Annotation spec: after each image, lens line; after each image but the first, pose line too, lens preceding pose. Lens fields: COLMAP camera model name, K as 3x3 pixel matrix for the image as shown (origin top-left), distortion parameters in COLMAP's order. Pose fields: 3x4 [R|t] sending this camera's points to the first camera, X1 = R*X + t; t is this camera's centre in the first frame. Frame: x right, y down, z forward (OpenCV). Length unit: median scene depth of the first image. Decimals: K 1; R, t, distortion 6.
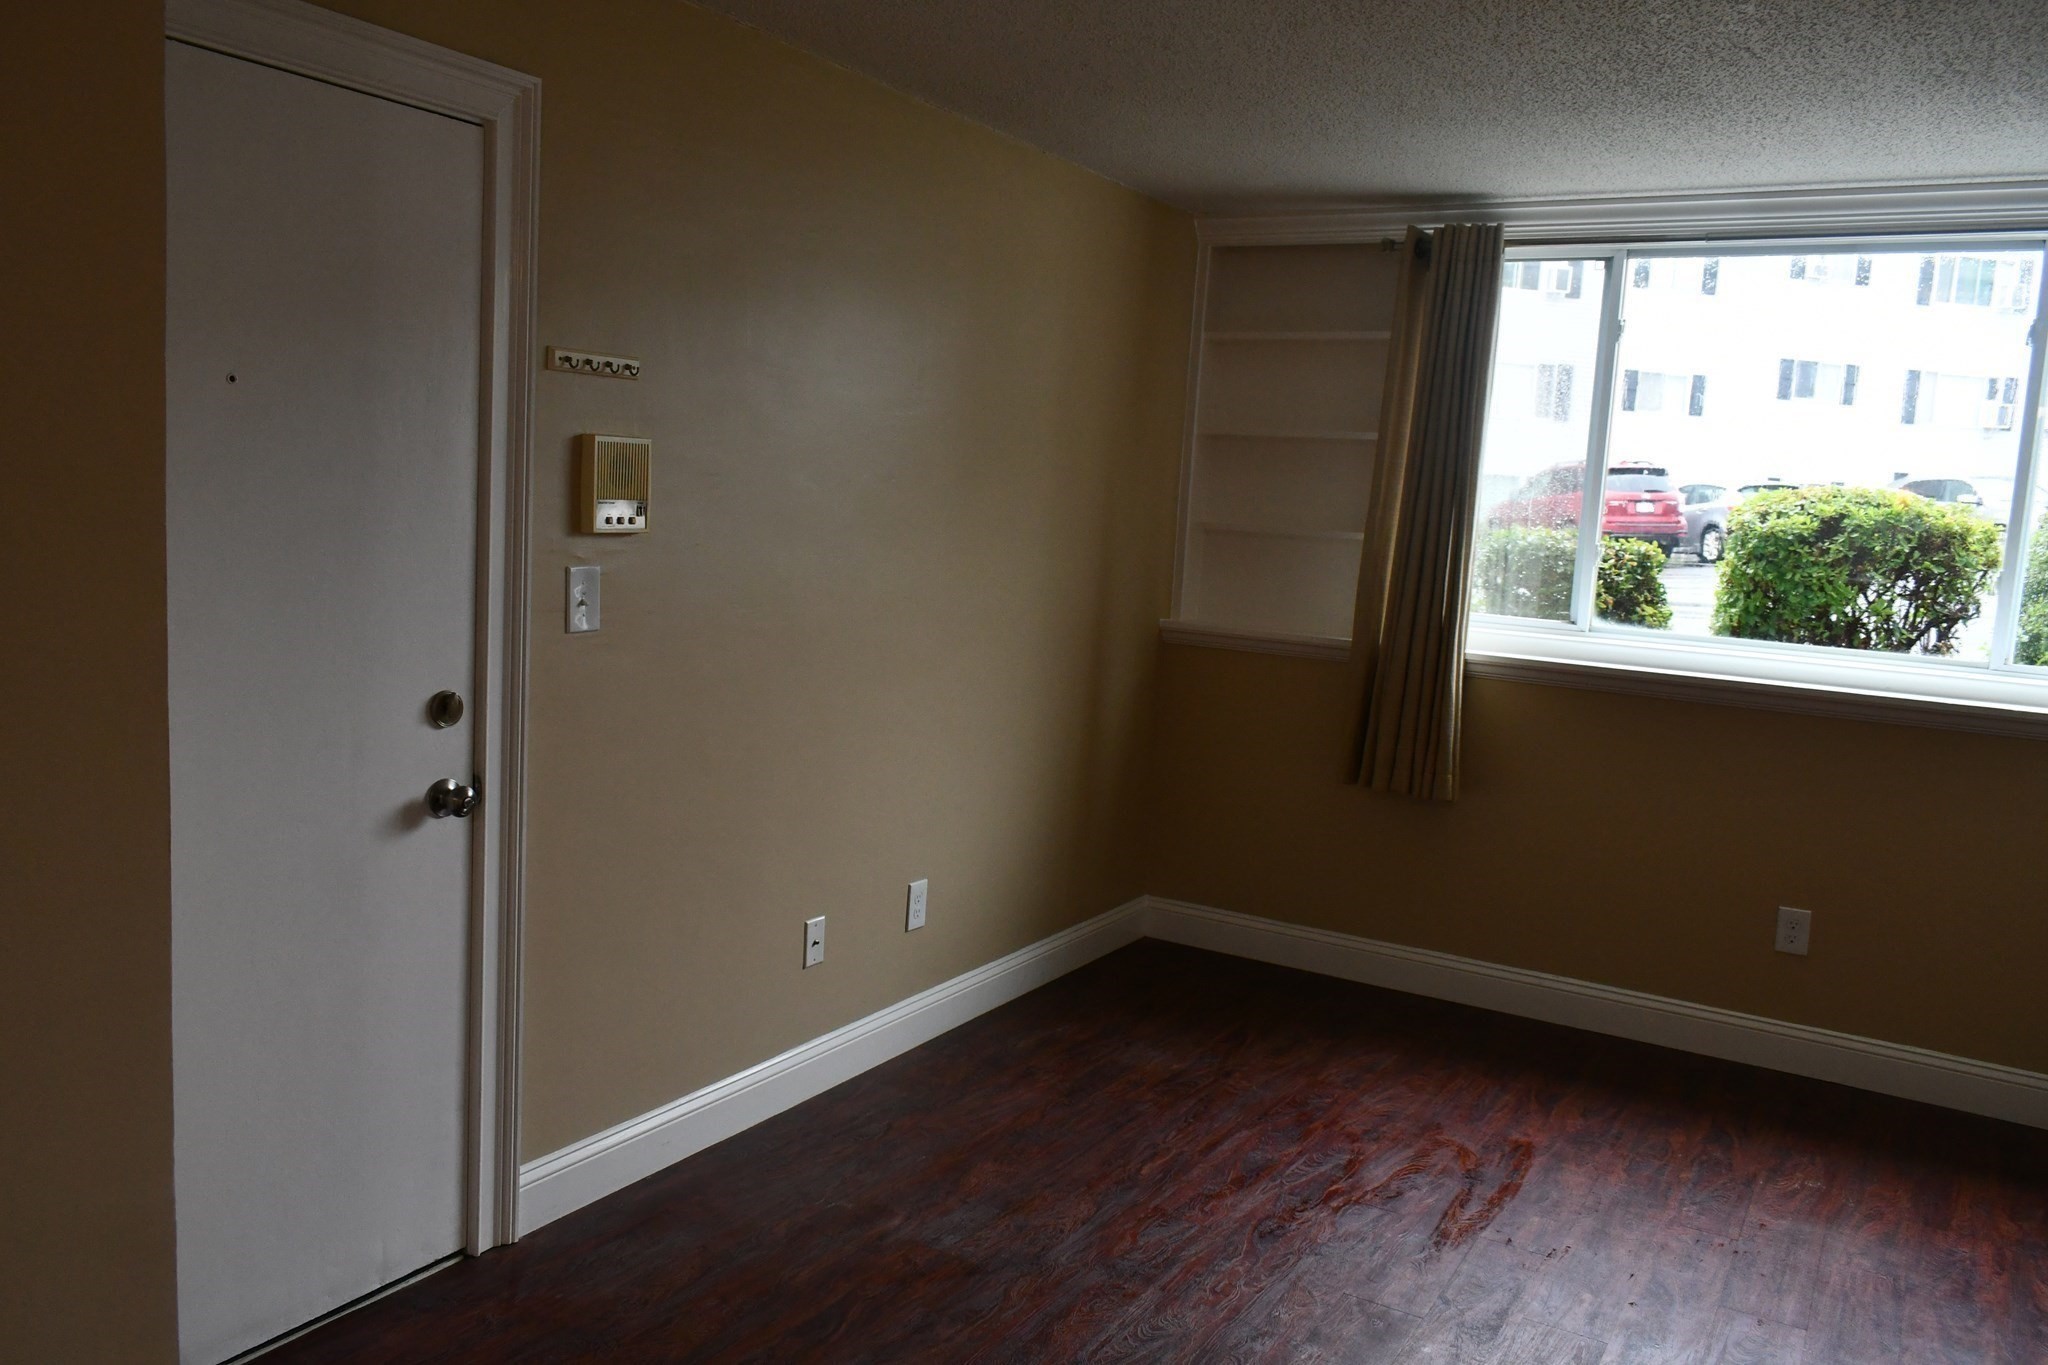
lens RADIAL K [[1569.9, 0, 1016.1], [0, 1569.9, 681.8], [0, 0, 1]] dist [-0.021890, 0.018850]
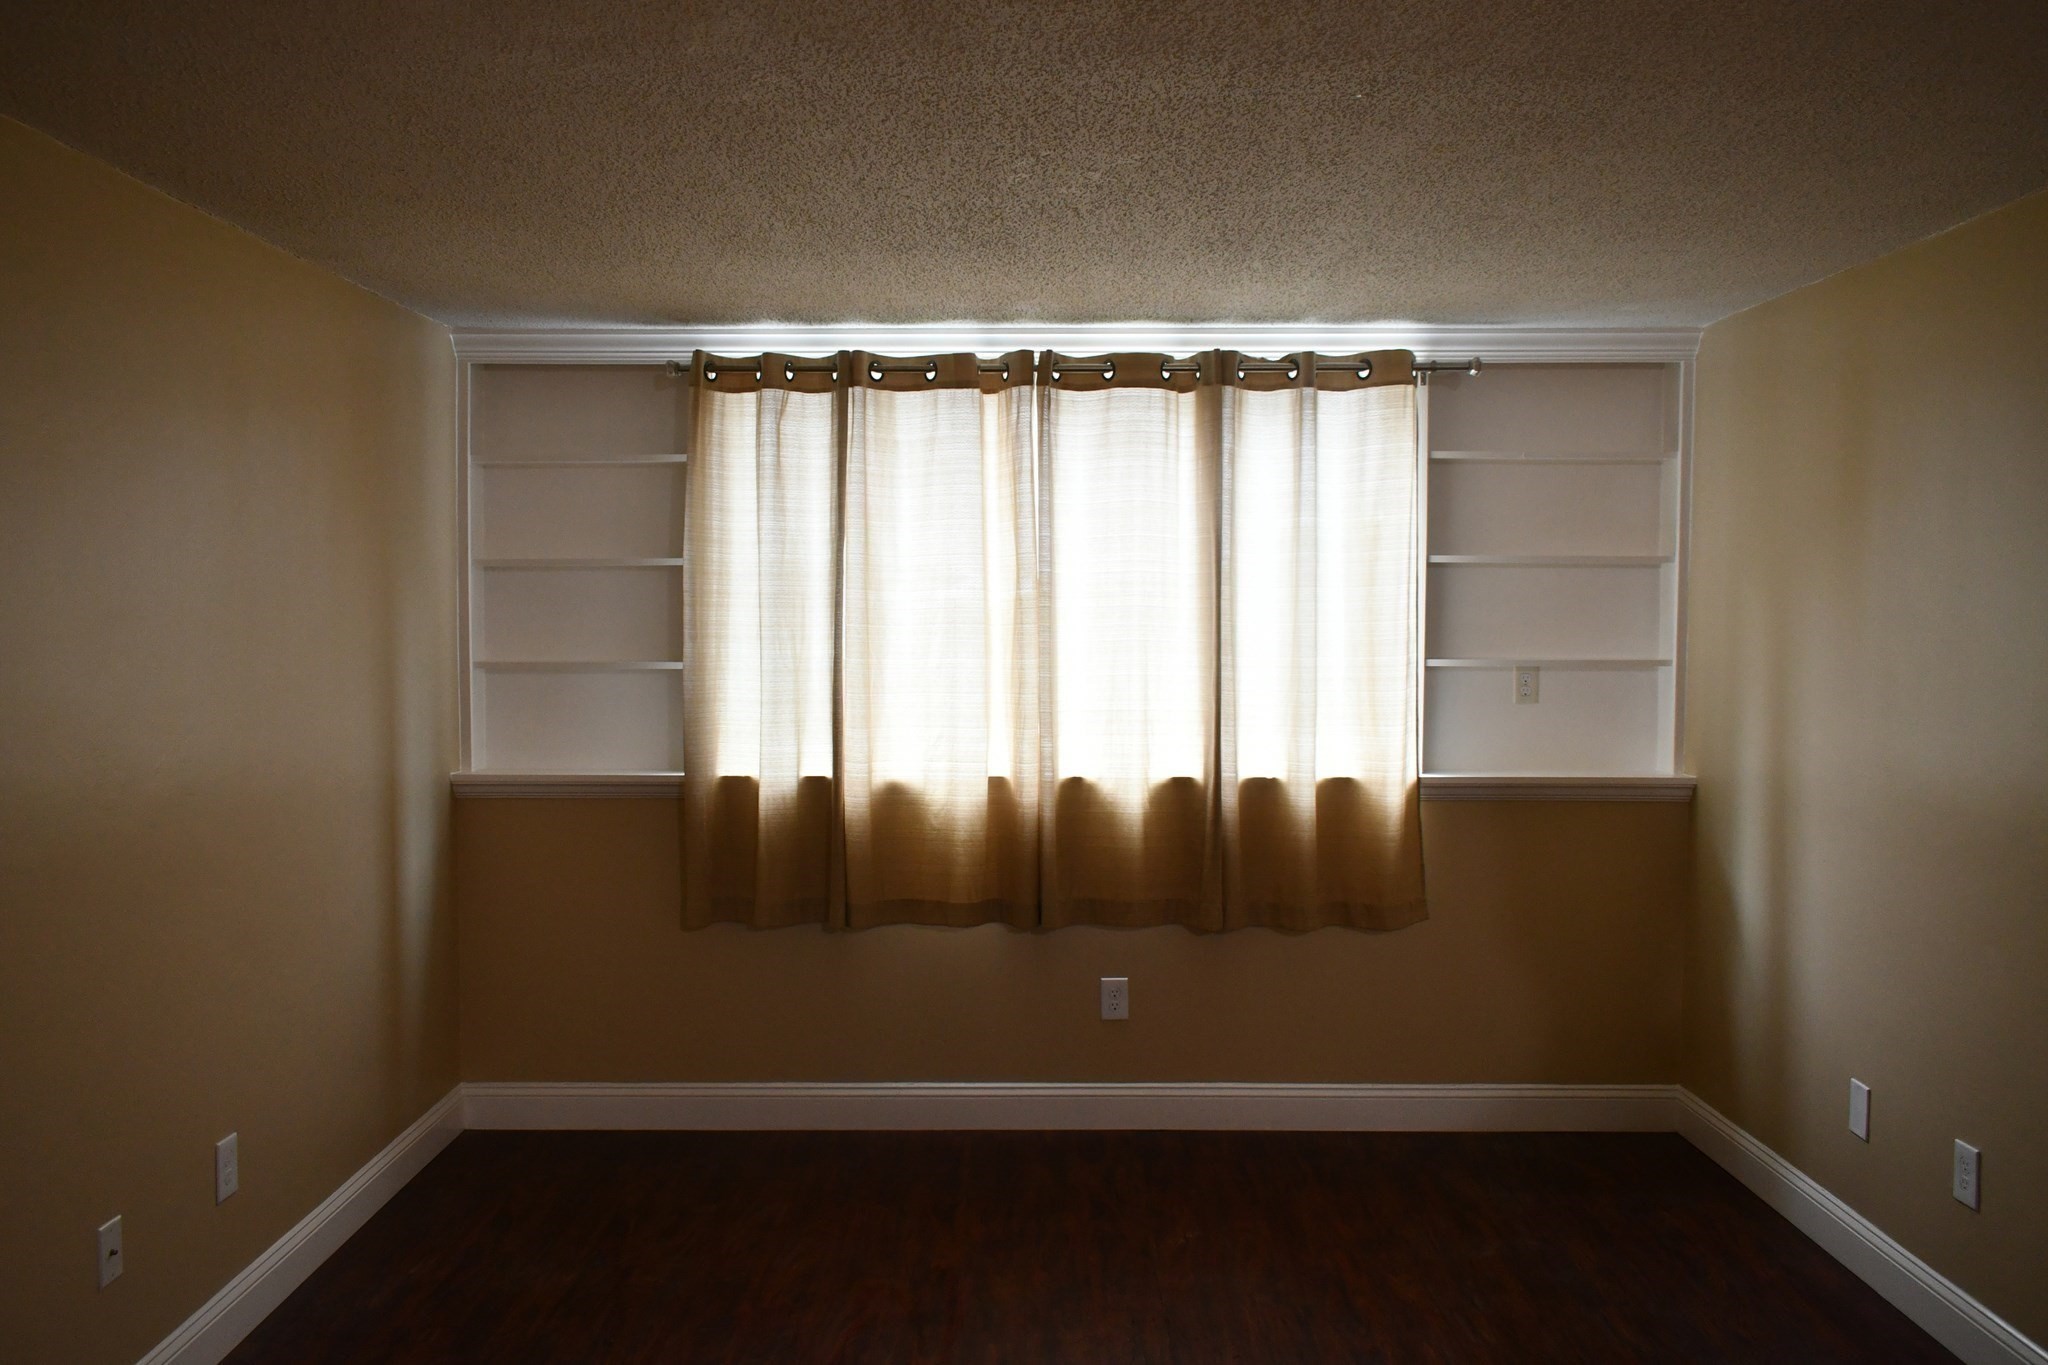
lens RADIAL K [[1569.9, 0, 1028.7], [0, 1569.9, 681.6], [0, 0, 1]] dist [-0.021890, 0.018850]
pose [[0.857241, -0.080501, 0.508583, -0.097821], [0.110490, 0.993454, -0.028988, -0.037435], [-0.502921, 0.081043, 0.860525, 0.077735]]
